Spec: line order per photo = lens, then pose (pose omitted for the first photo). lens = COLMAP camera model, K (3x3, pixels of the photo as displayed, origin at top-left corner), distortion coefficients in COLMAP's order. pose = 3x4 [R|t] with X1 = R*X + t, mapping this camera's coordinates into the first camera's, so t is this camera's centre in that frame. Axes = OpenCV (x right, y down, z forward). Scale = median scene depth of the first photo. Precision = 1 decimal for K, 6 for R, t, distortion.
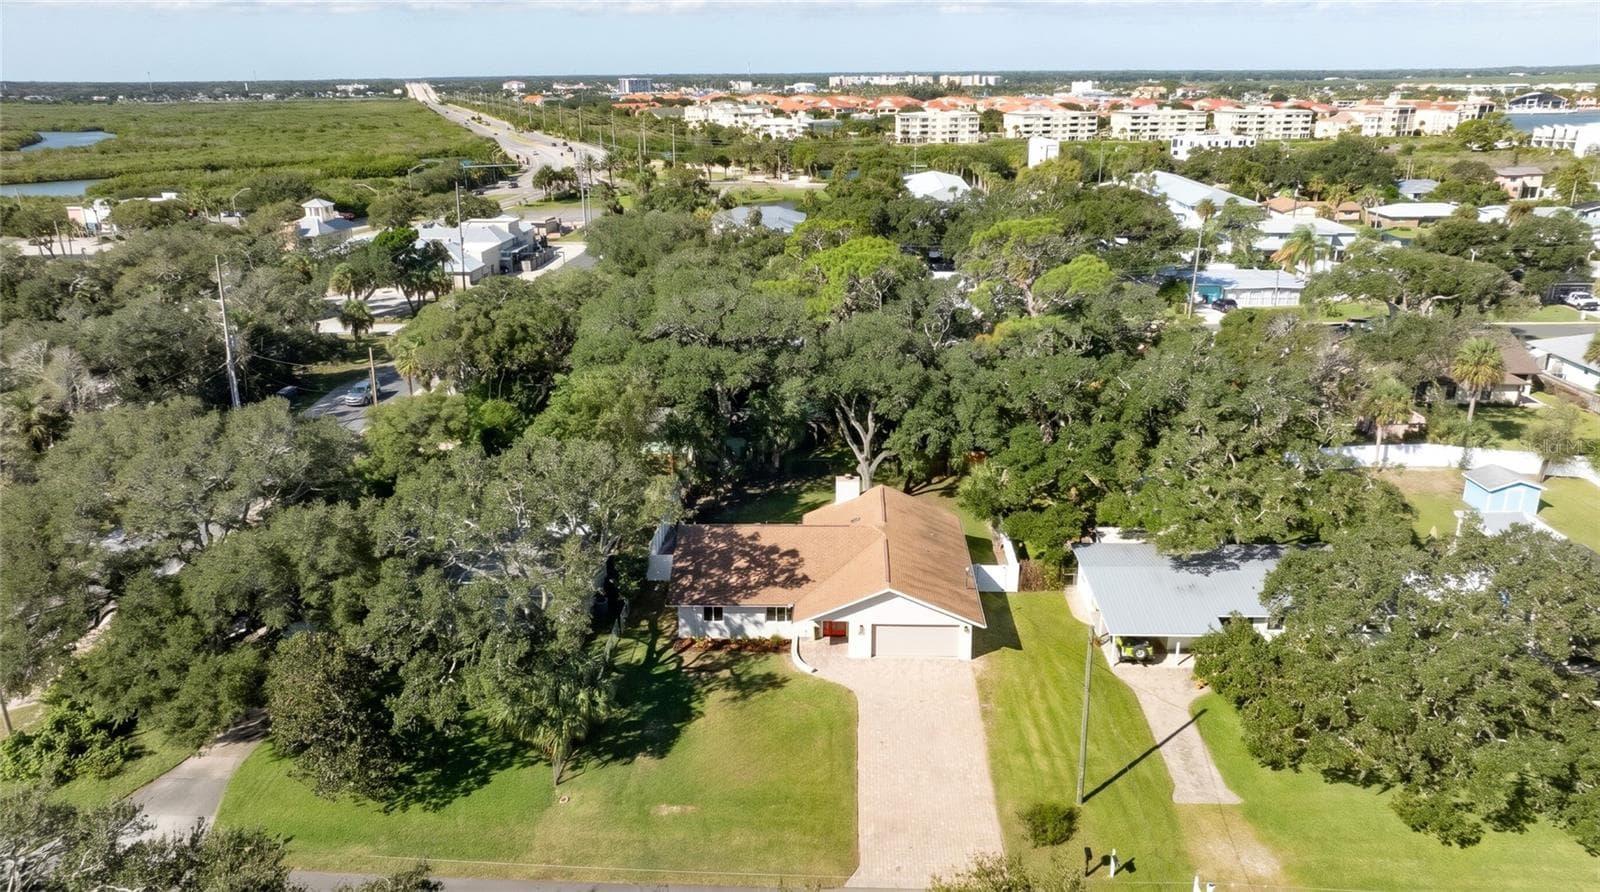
lens RADIAL K [[1166.5, 0, 800.0], [0, 1166.5, 446.0], [0, 0, 1]] dist [0.000791, -0.001647]
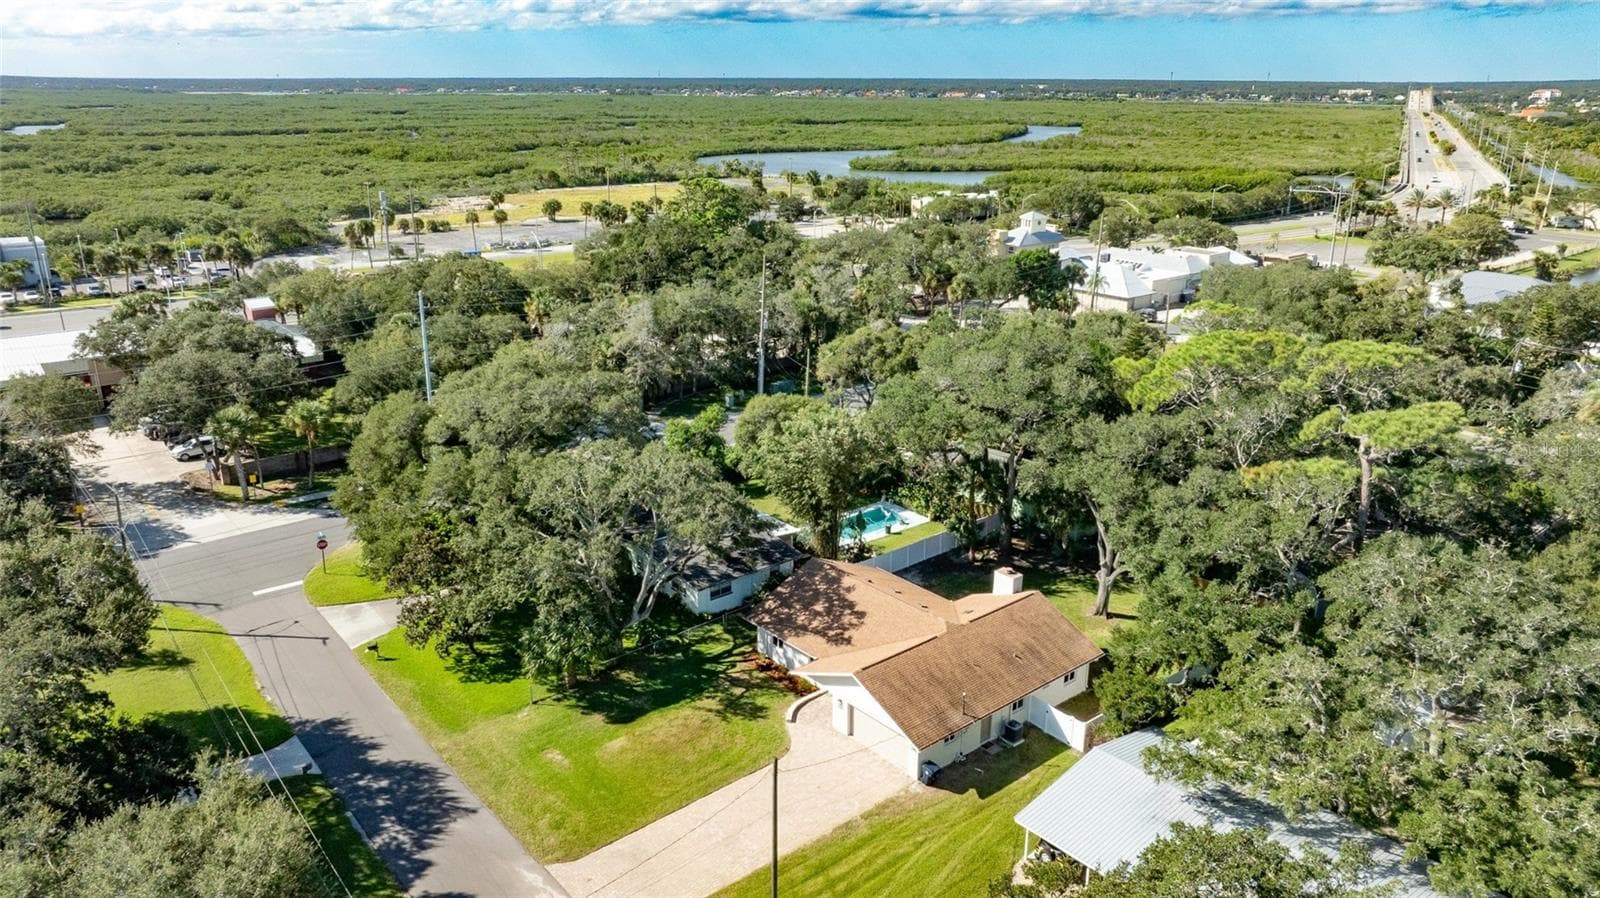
lens RADIAL K [[1172.9, 0, 800.0], [0, 1172.9, 449.0], [0, 0, 1]] dist [-0.000255, 0.000382]
pose [[0.663258, 0.242361, -0.708061, 0.663535], [-0.238833, 0.965186, 0.106651, -0.148340], [0.709259, 0.098372, 0.698051, 0.232031]]
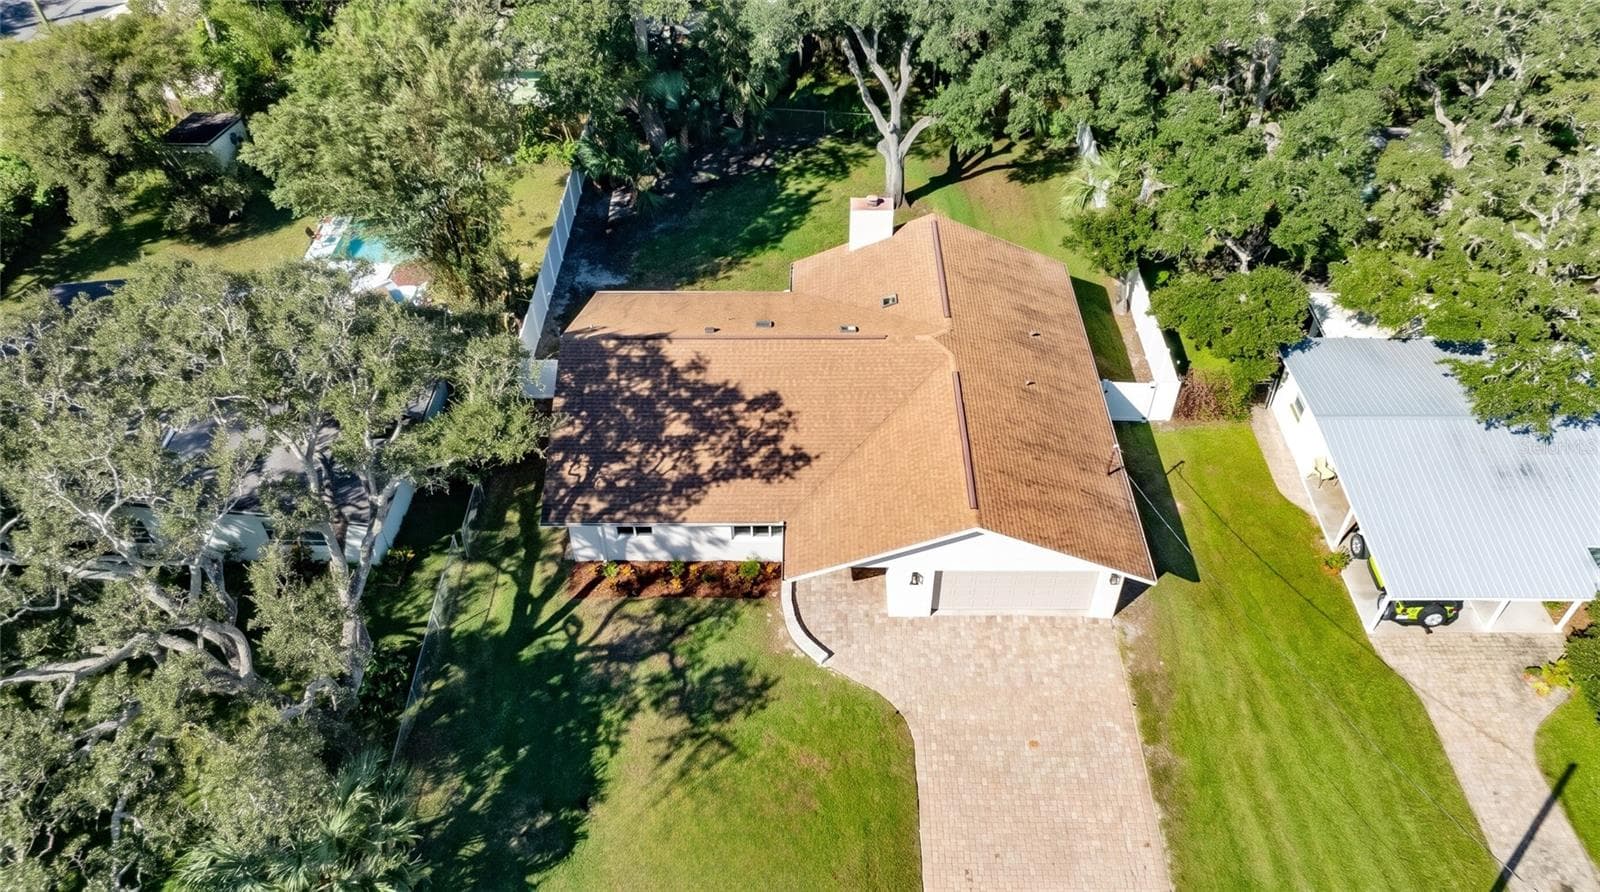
lens RADIAL K [[1087.4, 0, 819.7], [0, 1087.4, 451.2], [0, 0, 1]] dist [-0.008245, -0.002845]
pose [[0.999063, -0.025034, 0.035314, -0.005209], [0.007354, 0.902103, 0.431459, -0.100820], [-0.042658, -0.430794, 0.901441, 0.556558]]
